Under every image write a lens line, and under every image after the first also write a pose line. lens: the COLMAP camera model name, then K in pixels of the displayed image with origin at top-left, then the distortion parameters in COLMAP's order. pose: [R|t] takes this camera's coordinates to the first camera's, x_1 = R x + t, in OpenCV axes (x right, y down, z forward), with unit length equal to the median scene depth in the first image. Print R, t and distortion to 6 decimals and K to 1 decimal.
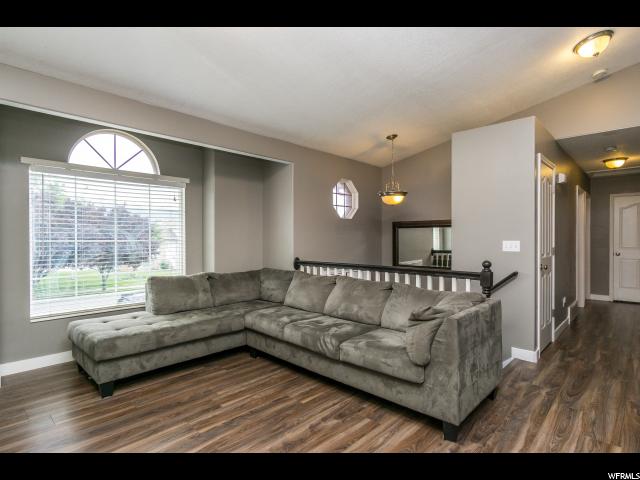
lens RADIAL K [[341.2, 0, 315.4], [0, 341.2, 239.7], [0, 0, 1]] dist [0.004774, 0.001732]
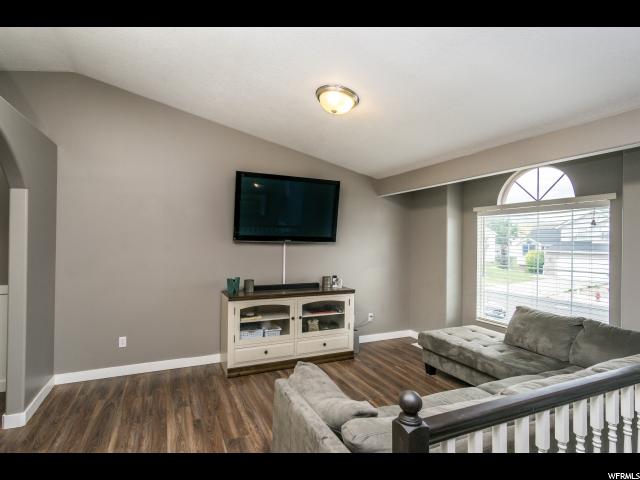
lens RADIAL K [[341.2, 0, 319.7], [0, 341.2, 239.9], [0, 0, 1]] dist [0.004774, 0.001732]
pose [[-0.376246, -0.003059, -0.926515, 0.696343], [-0.007923, 0.999969, -0.000084, -0.085357], [0.926486, 0.007309, -0.376259, 0.833076]]
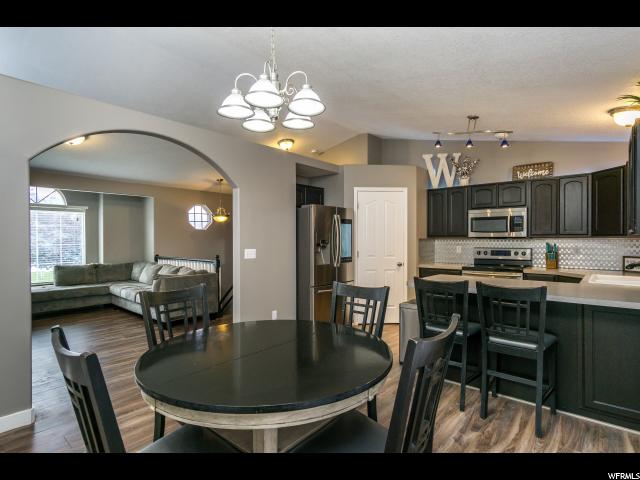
lens RADIAL K [[341.2, 0, 317.9], [0, 341.2, 241.9], [0, 0, 1]] dist [0.004774, 0.001732]
pose [[0.999050, -0.002983, 0.043467, 0.795616], [0.002727, 0.999979, 0.005958, -0.020737], [-0.043484, -0.005834, 0.999037, -0.825546]]
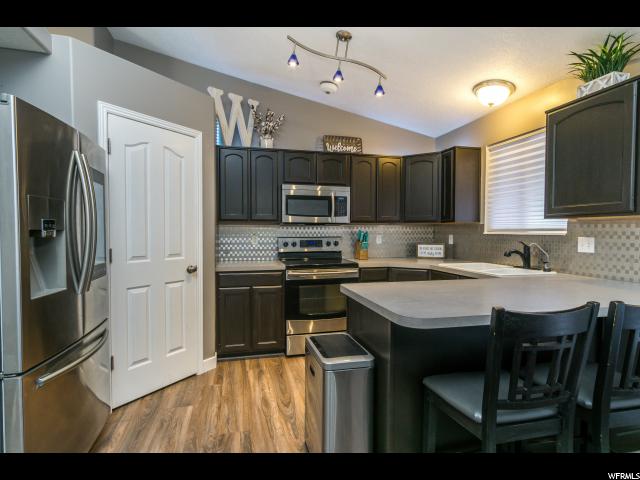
lens RADIAL K [[341.2, 0, 315.5], [0, 341.2, 240.9], [0, 0, 1]] dist [0.004774, 0.001732]
pose [[0.541615, -0.025633, 0.840236, 0.695423], [0.000859, 0.999551, 0.029940, -0.006487], [-0.840626, -0.015494, 0.541394, -0.065360]]
